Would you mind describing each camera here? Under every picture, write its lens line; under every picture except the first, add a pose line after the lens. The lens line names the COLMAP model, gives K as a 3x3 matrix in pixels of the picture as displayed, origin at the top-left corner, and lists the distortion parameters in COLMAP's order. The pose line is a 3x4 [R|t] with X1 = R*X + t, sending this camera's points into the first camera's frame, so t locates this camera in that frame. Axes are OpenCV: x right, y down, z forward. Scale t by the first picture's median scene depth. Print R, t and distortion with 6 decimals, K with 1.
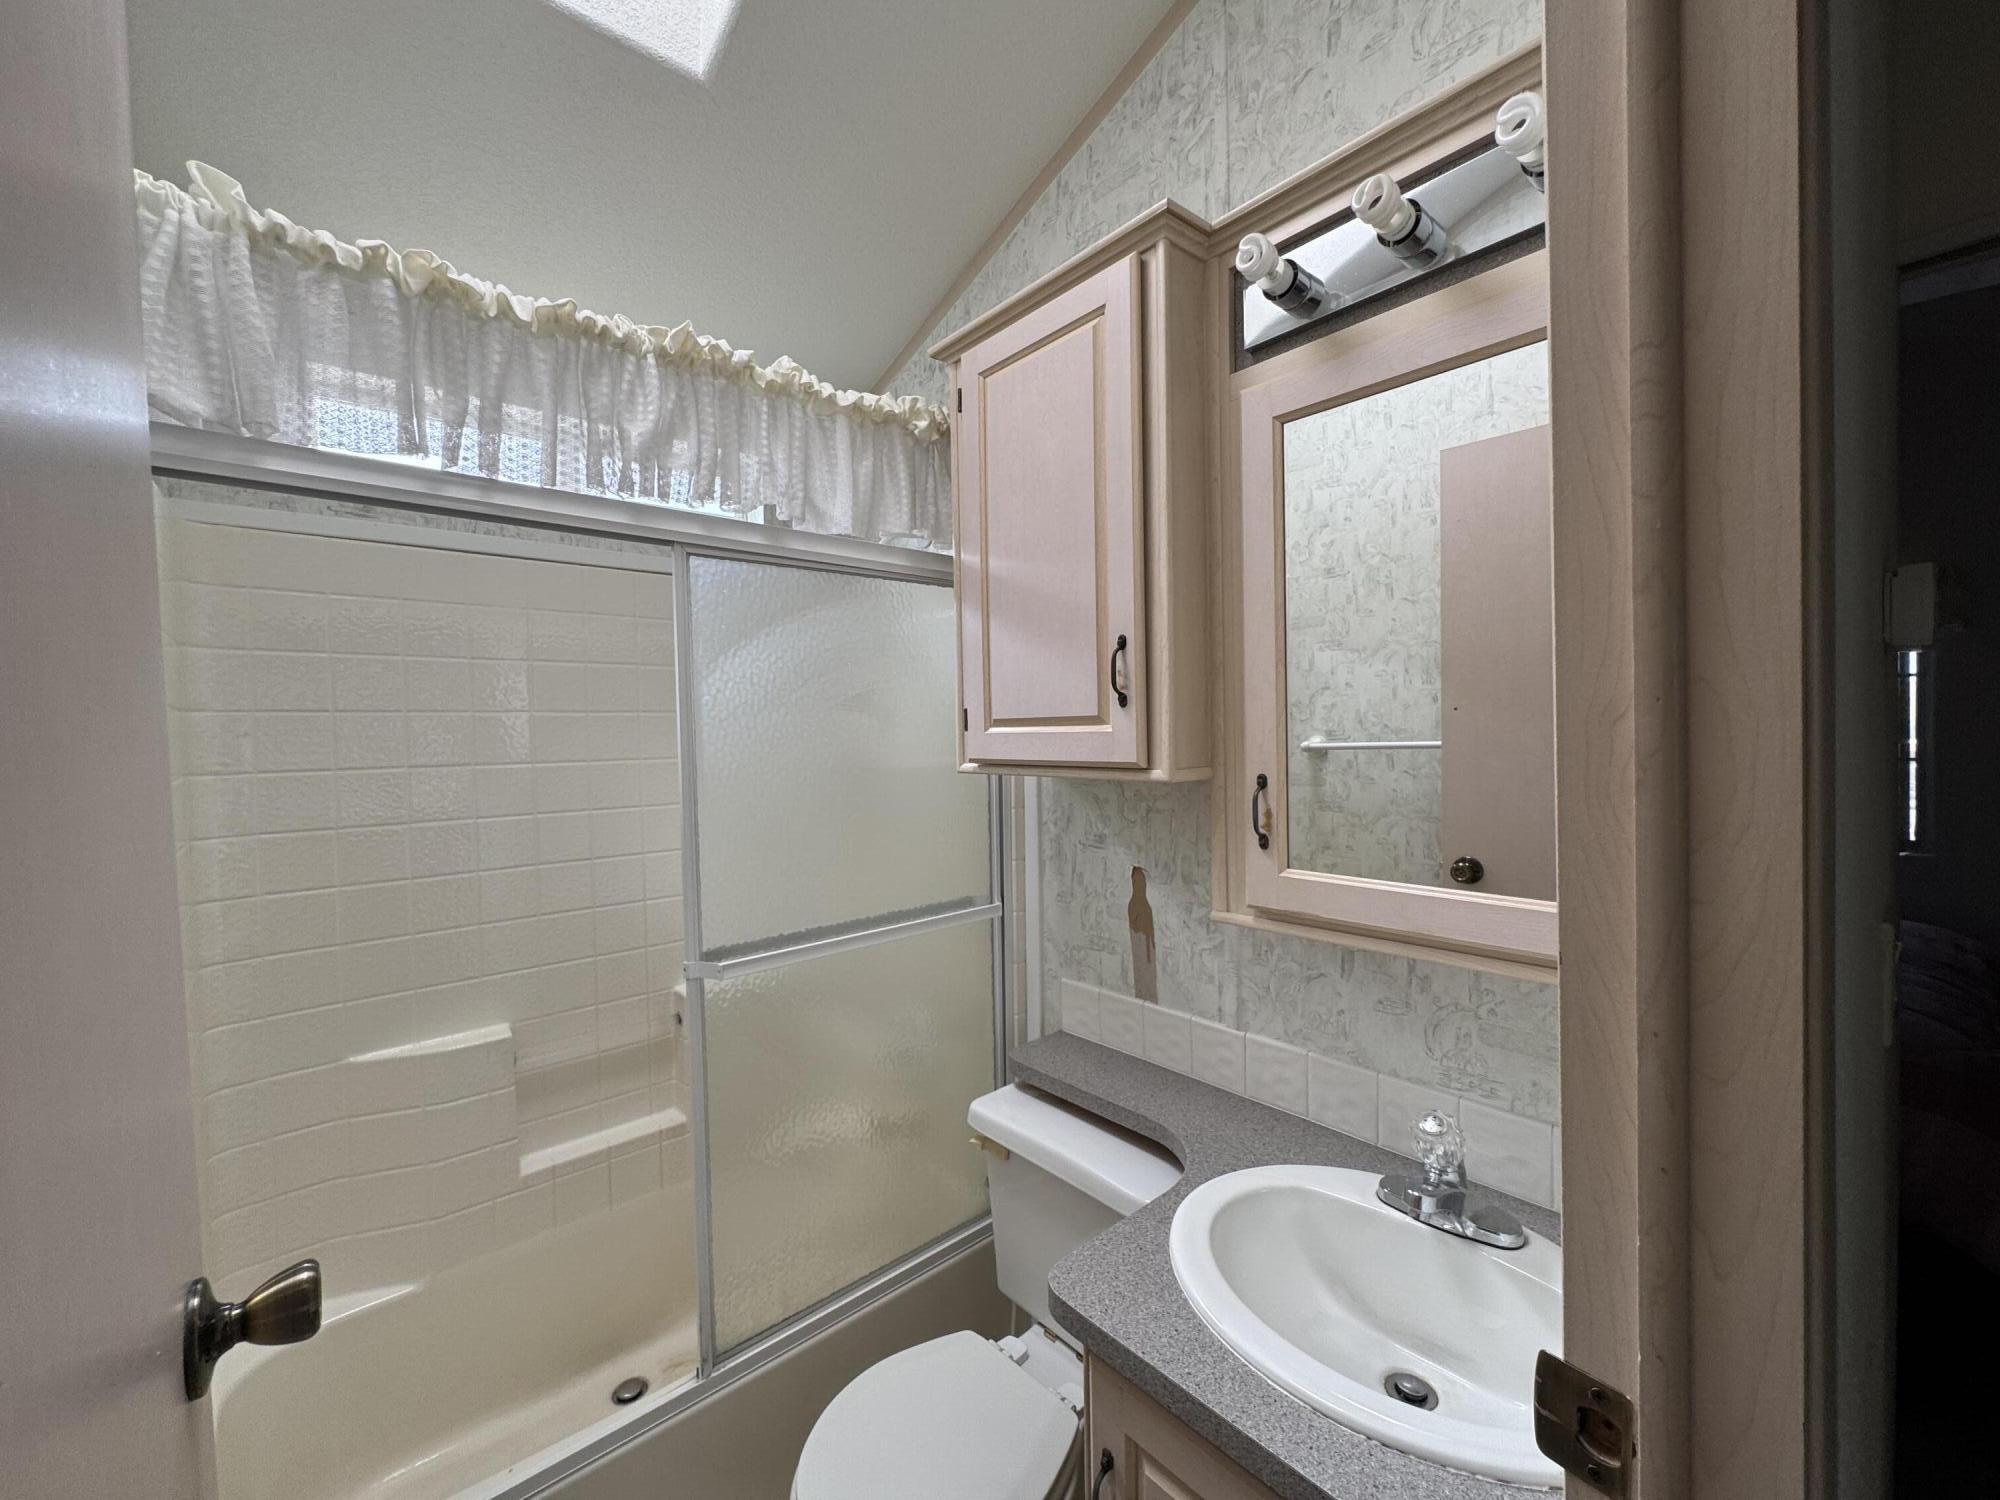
lens RADIAL K [[798.7, 0, 1001.4], [0, 798.7, 750.8], [0, 0, 1]] dist [-0.002074, 0.000728]
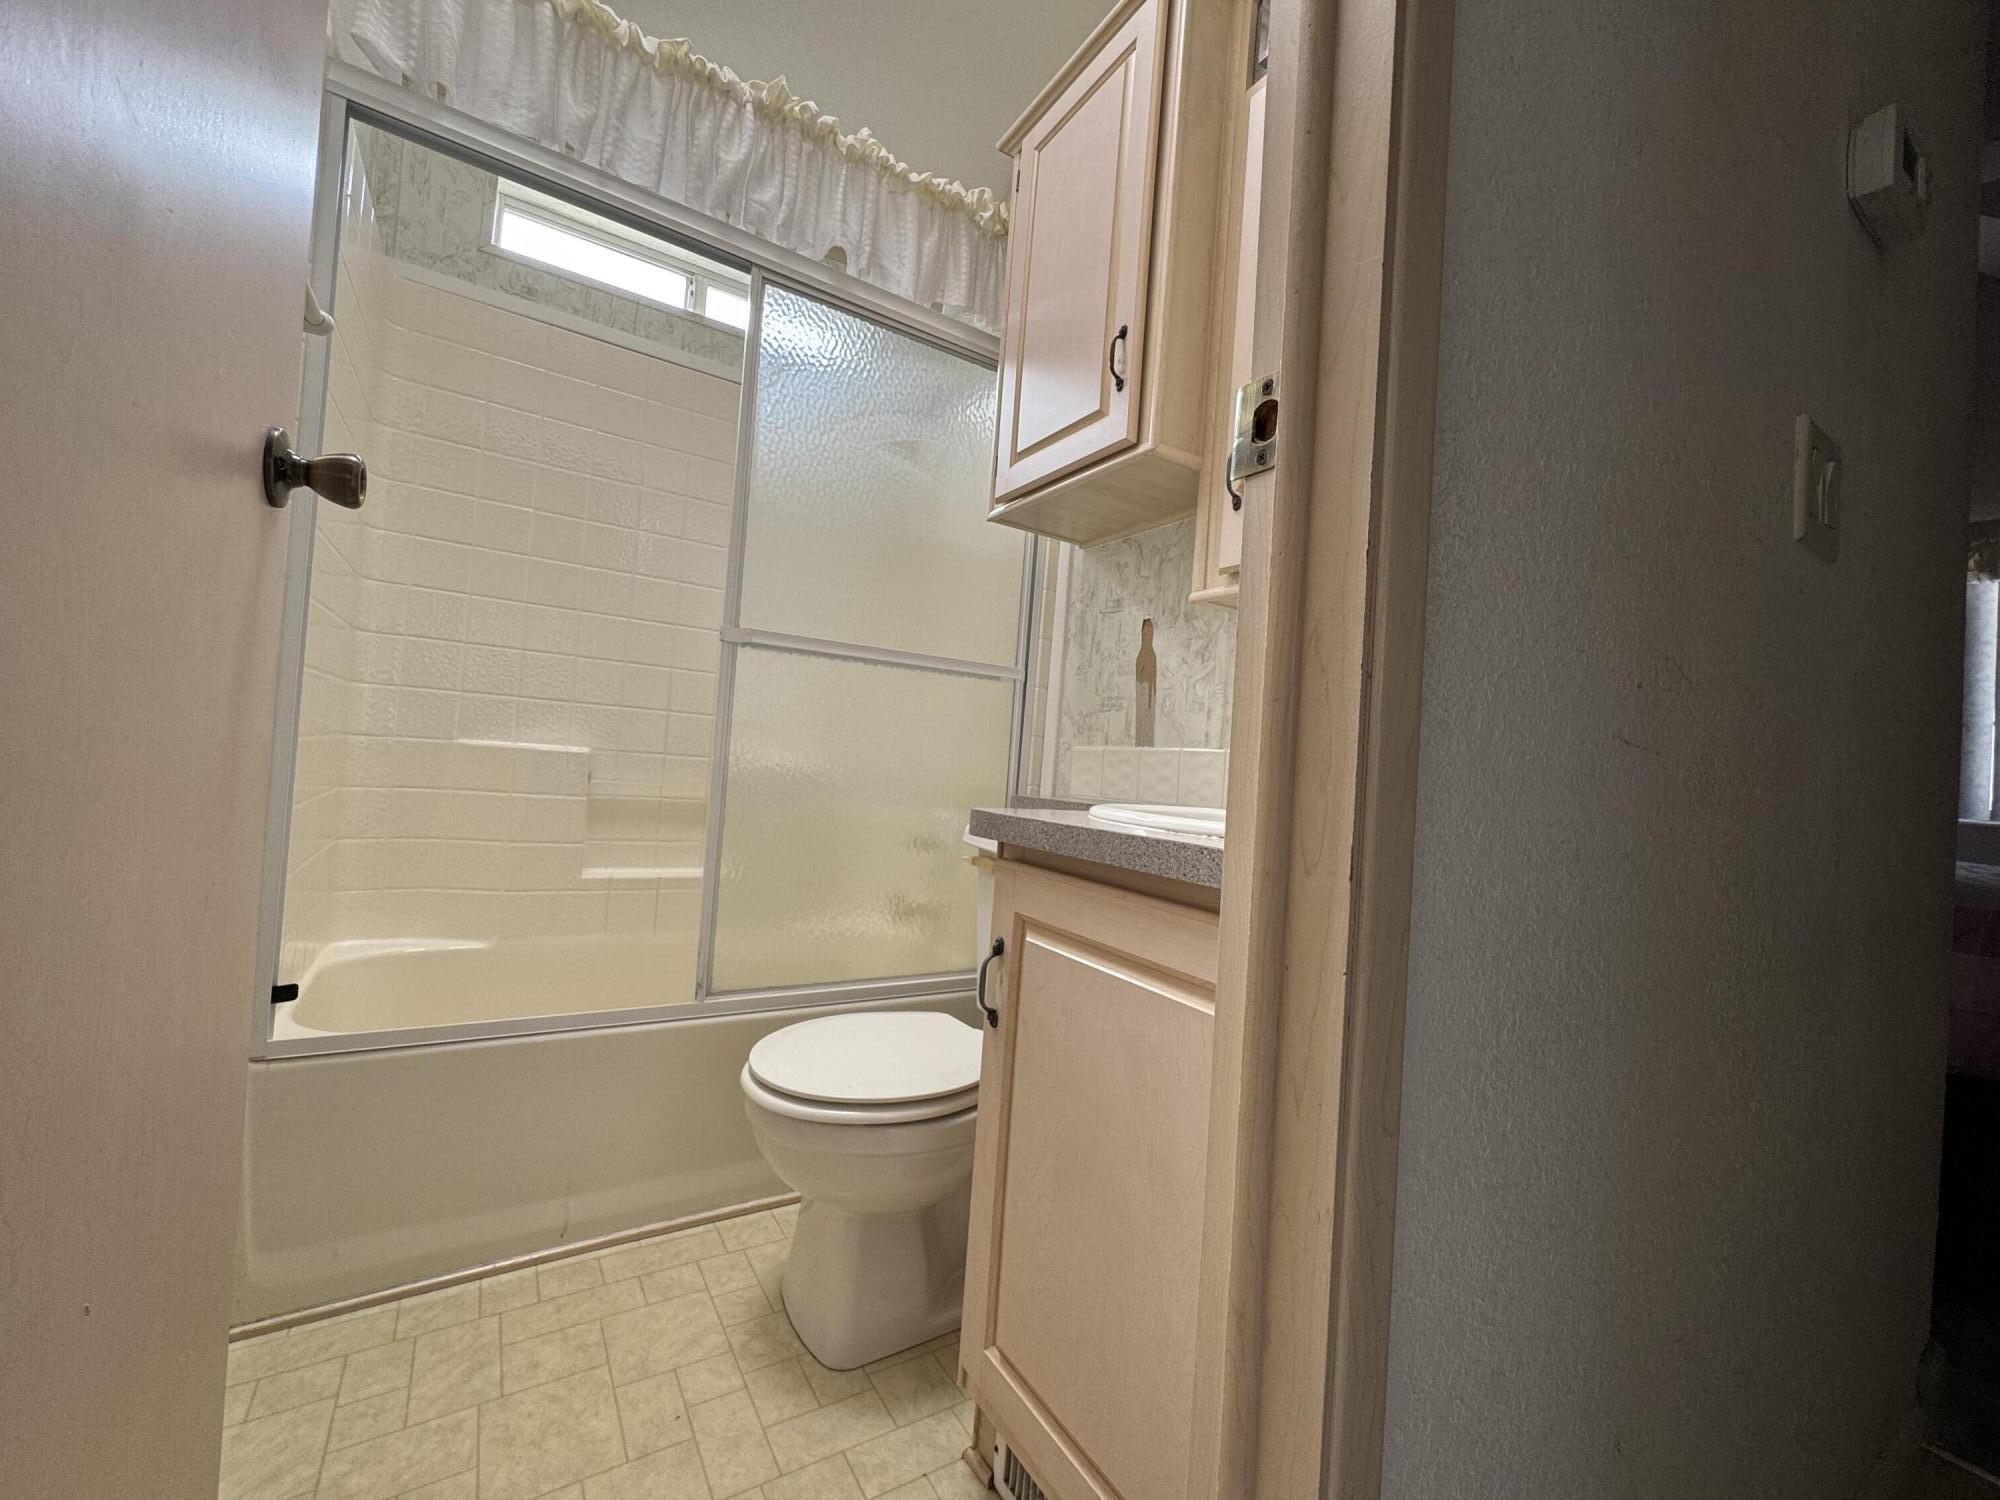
lens RADIAL K [[798.7, 0, 1002.0], [0, 798.7, 749.3], [0, 0, 1]] dist [-0.002074, 0.000728]
pose [[0.984467, 0.089433, -0.151082, 0.169370], [-0.097201, 0.994255, -0.044821, 0.411451], [0.146206, 0.058810, 0.987505, -0.052717]]
